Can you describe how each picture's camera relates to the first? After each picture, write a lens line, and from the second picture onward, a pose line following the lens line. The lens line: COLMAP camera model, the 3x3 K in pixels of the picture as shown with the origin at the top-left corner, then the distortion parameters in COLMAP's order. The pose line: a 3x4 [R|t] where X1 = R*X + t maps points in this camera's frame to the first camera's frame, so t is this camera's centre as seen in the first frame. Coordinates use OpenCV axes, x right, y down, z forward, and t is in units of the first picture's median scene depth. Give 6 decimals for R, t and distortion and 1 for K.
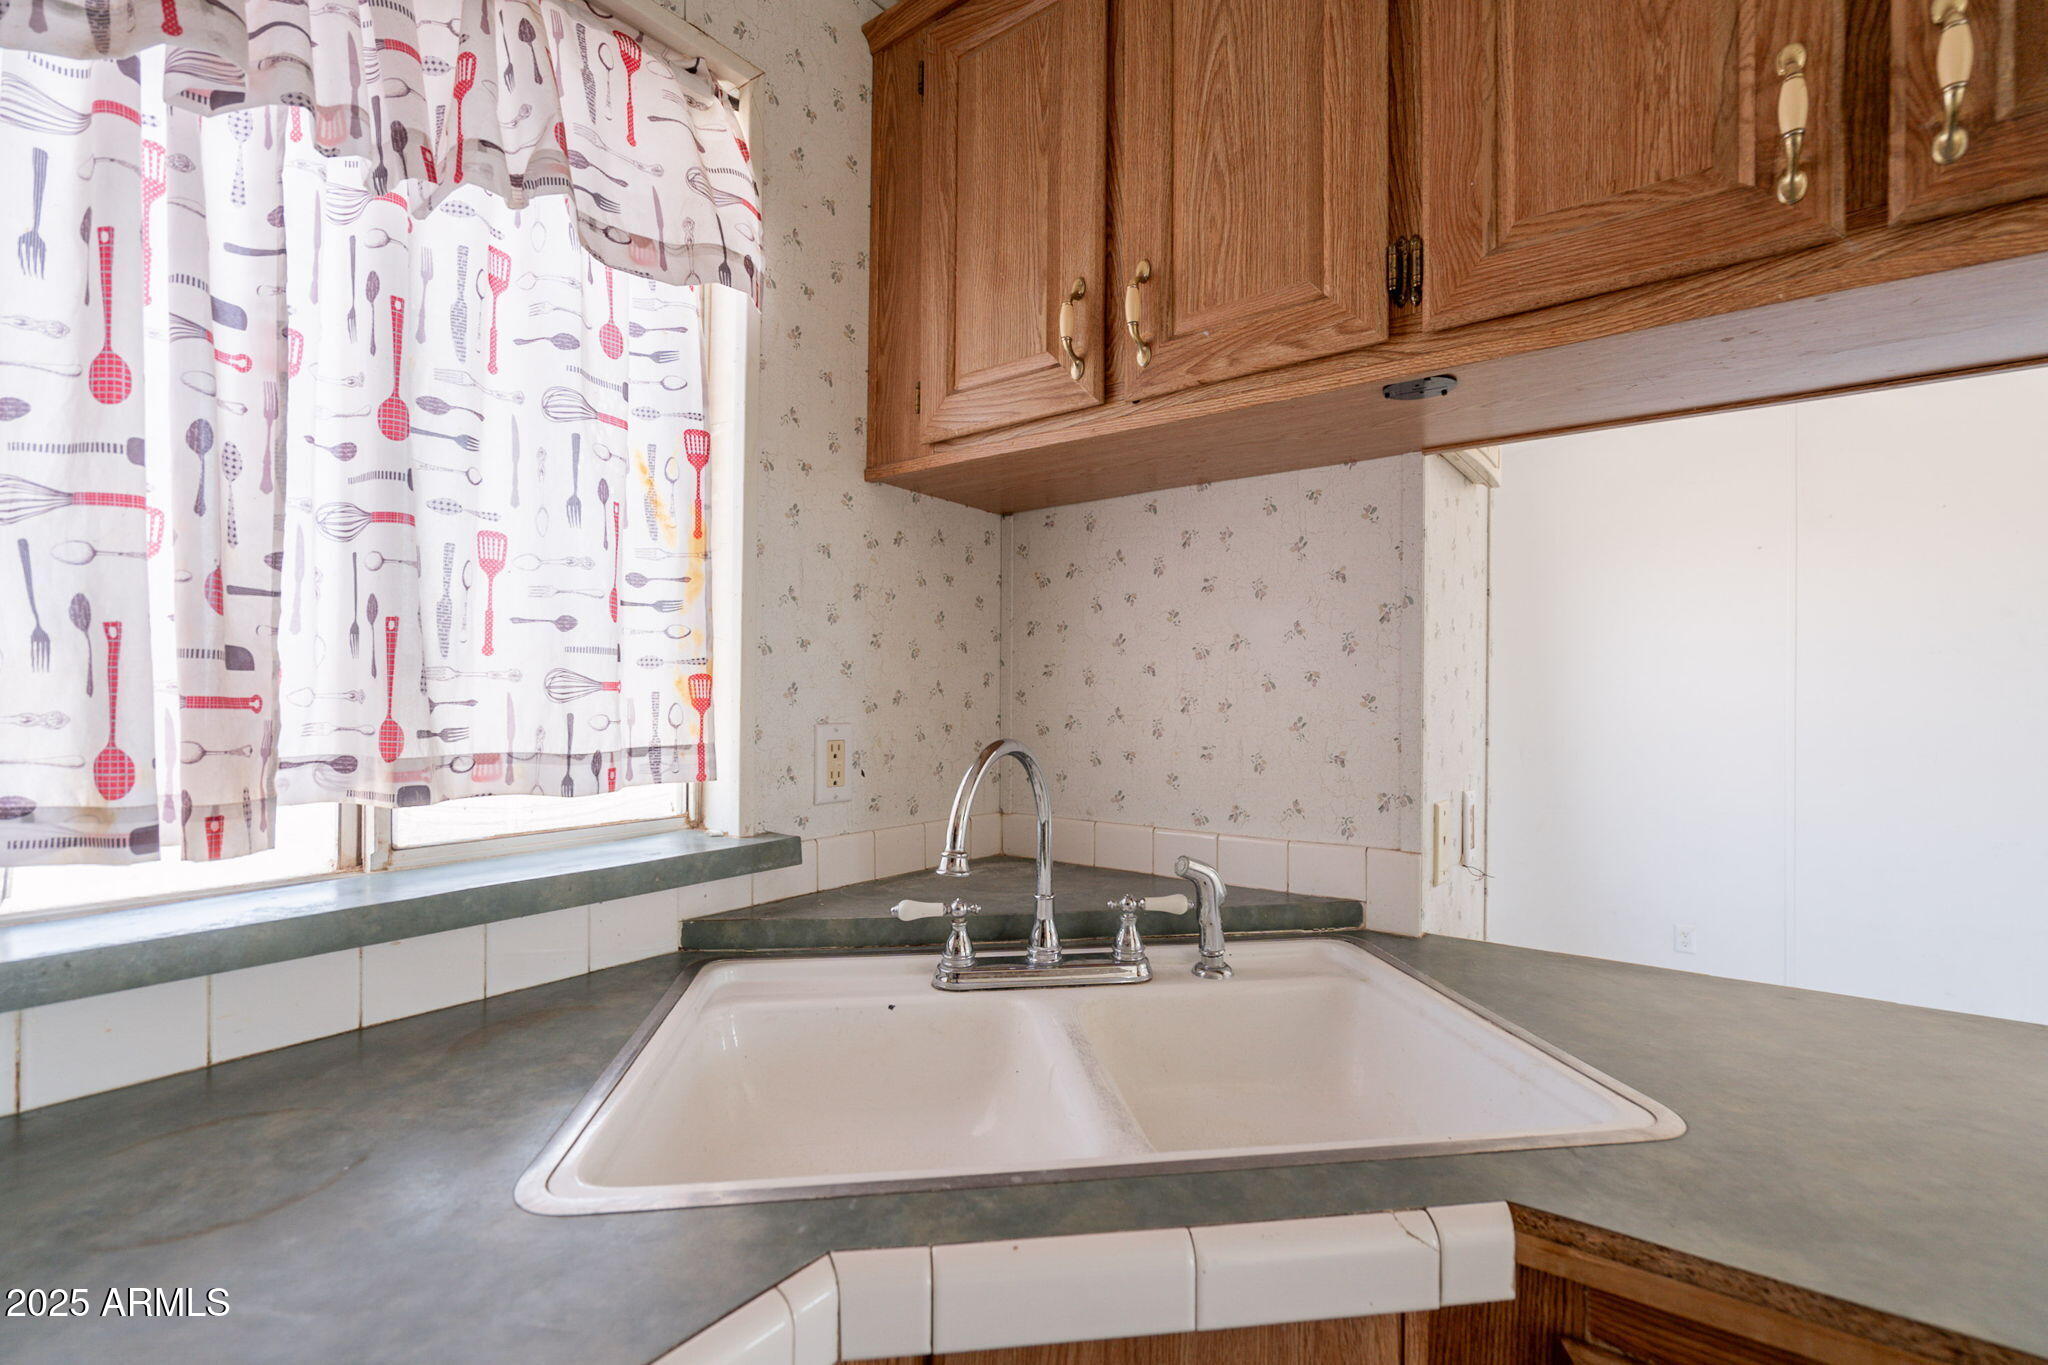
lens RADIAL K [[920.6, 0, 1021.8], [0, 920.6, 693.3], [0, 0, 1]] dist [-0.004225, 0.001931]
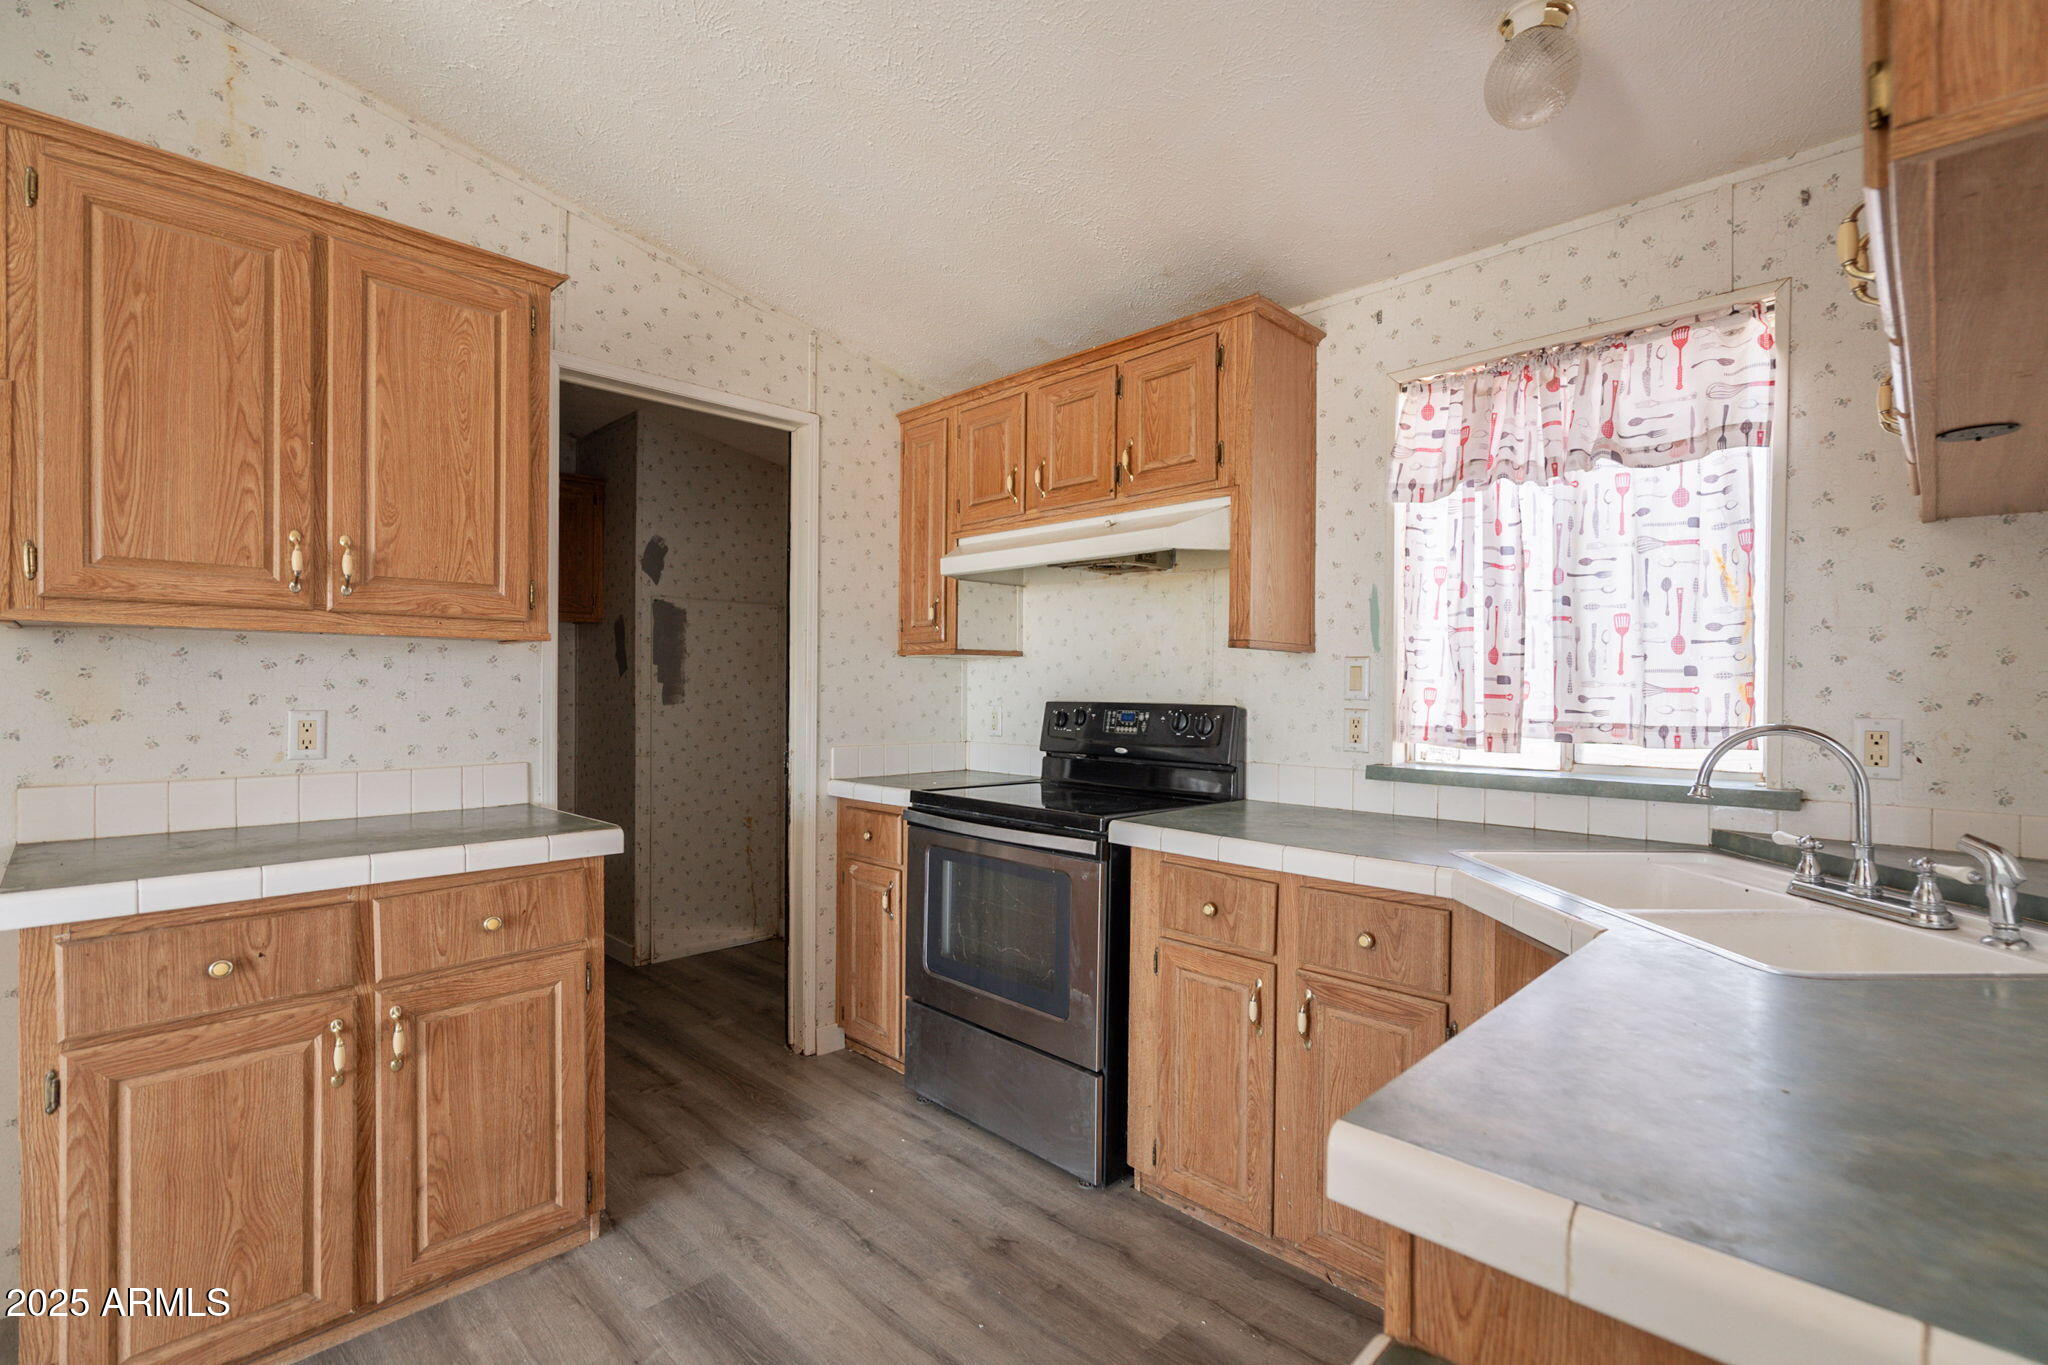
lens RADIAL K [[920.6, 0, 1022.2], [0, 920.6, 692.6], [0, 0, 1]] dist [-0.004225, 0.001931]
pose [[-0.124646, 0.000788, -0.992201, 1.575618], [-0.006224, 0.999979, 0.001576, 0.002150], [0.992182, 0.006372, -0.124638, -0.050508]]
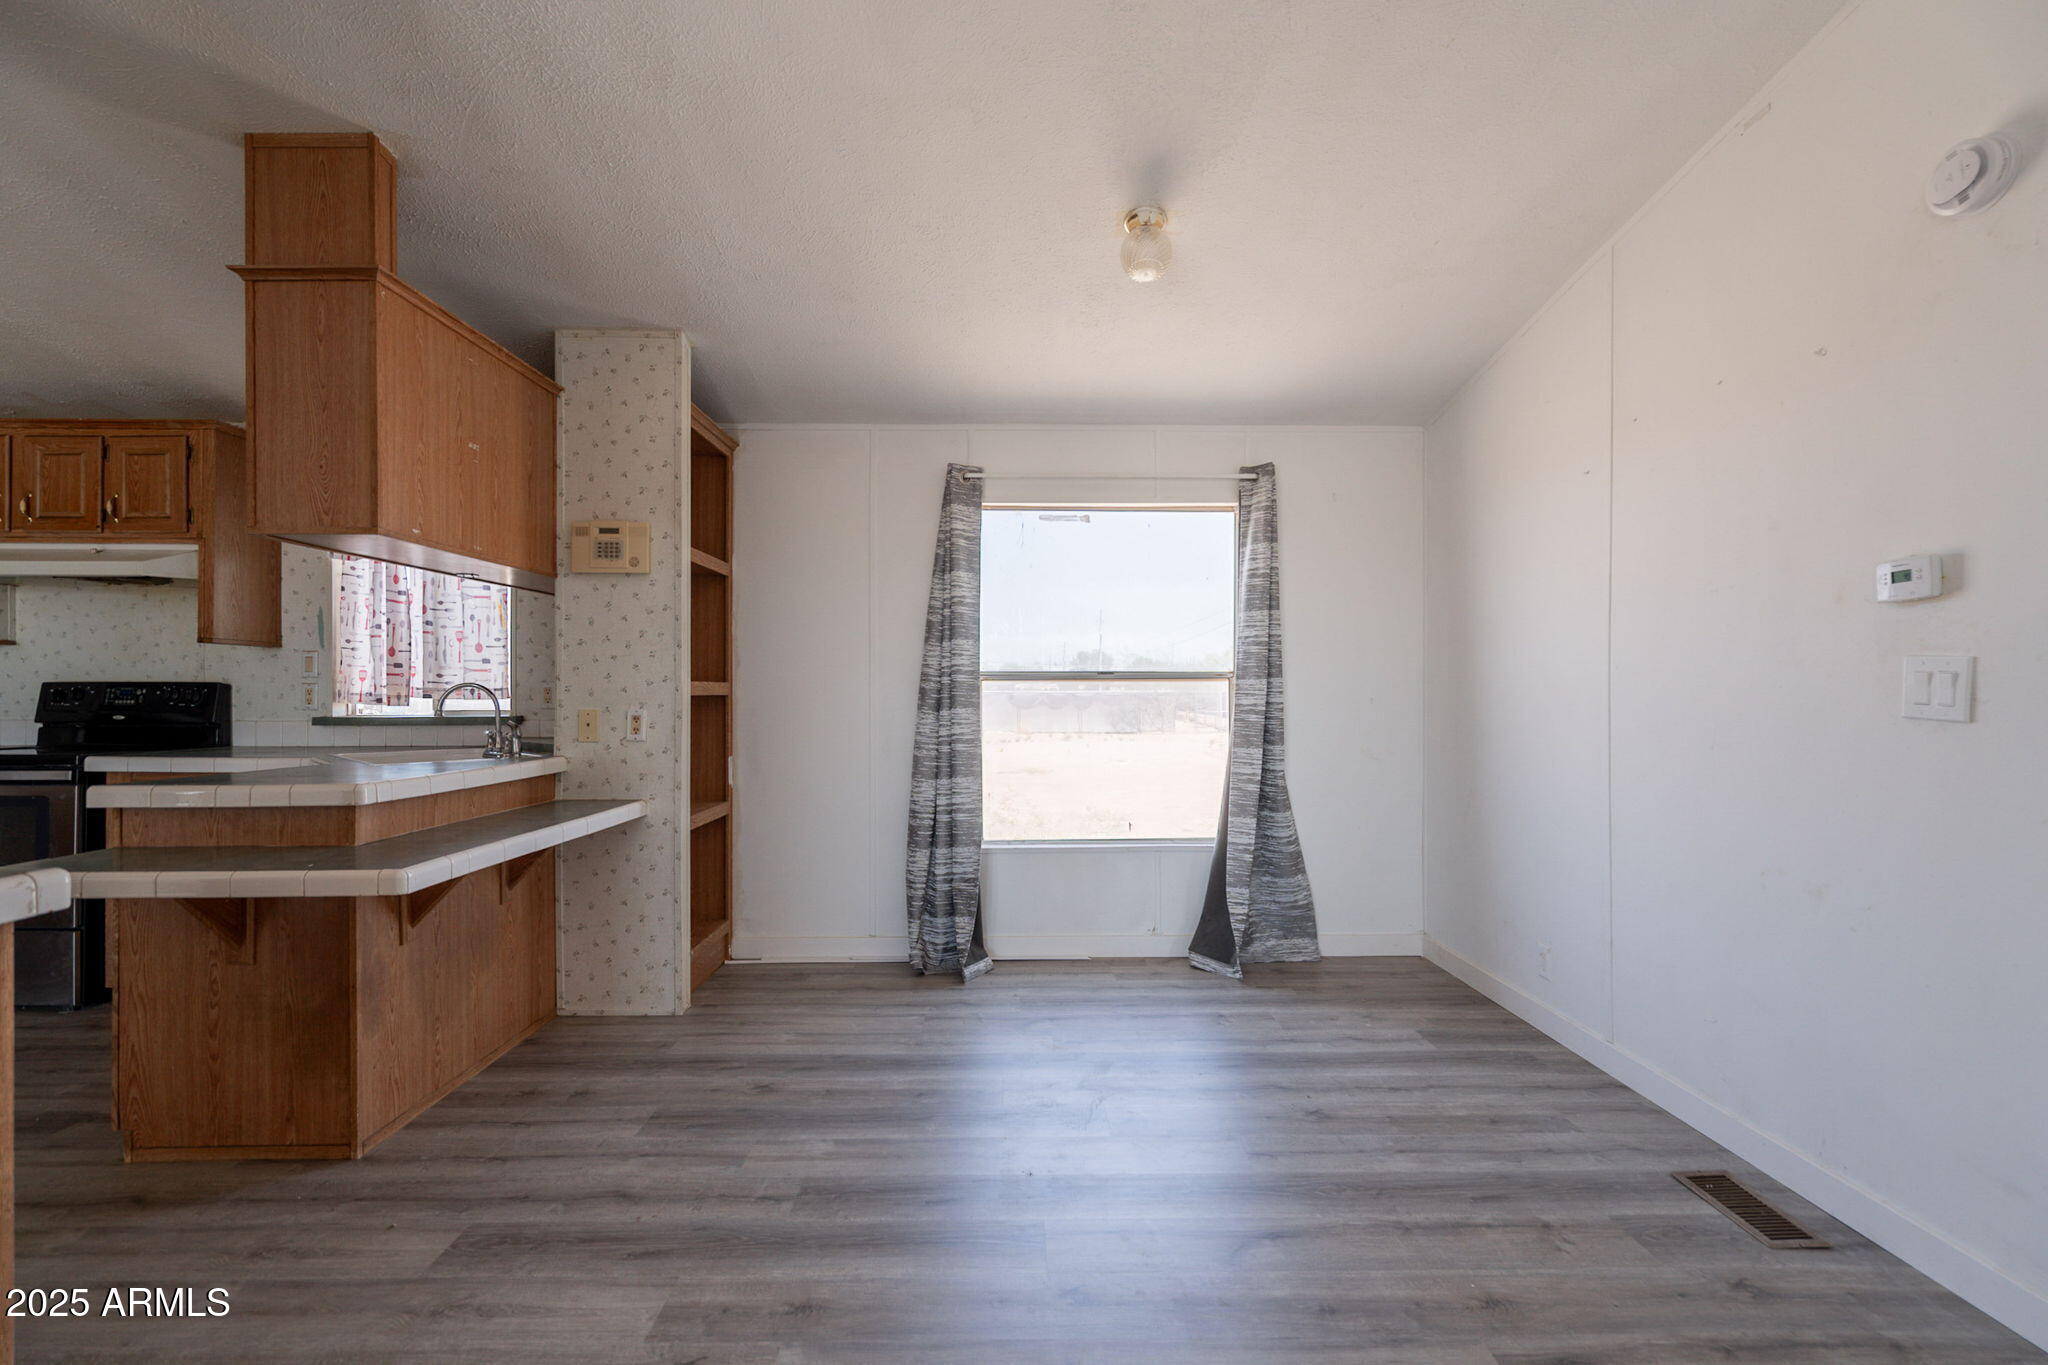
lens RADIAL K [[920.6, 0, 1024.2], [0, 920.6, 691.3], [0, 0, 1]] dist [-0.004225, 0.001931]
pose [[0.618158, -0.004831, -0.786039, 3.912987], [0.003846, 0.999988, -0.003122, 0.098538], [0.786045, -0.001093, 0.618169, 0.473499]]
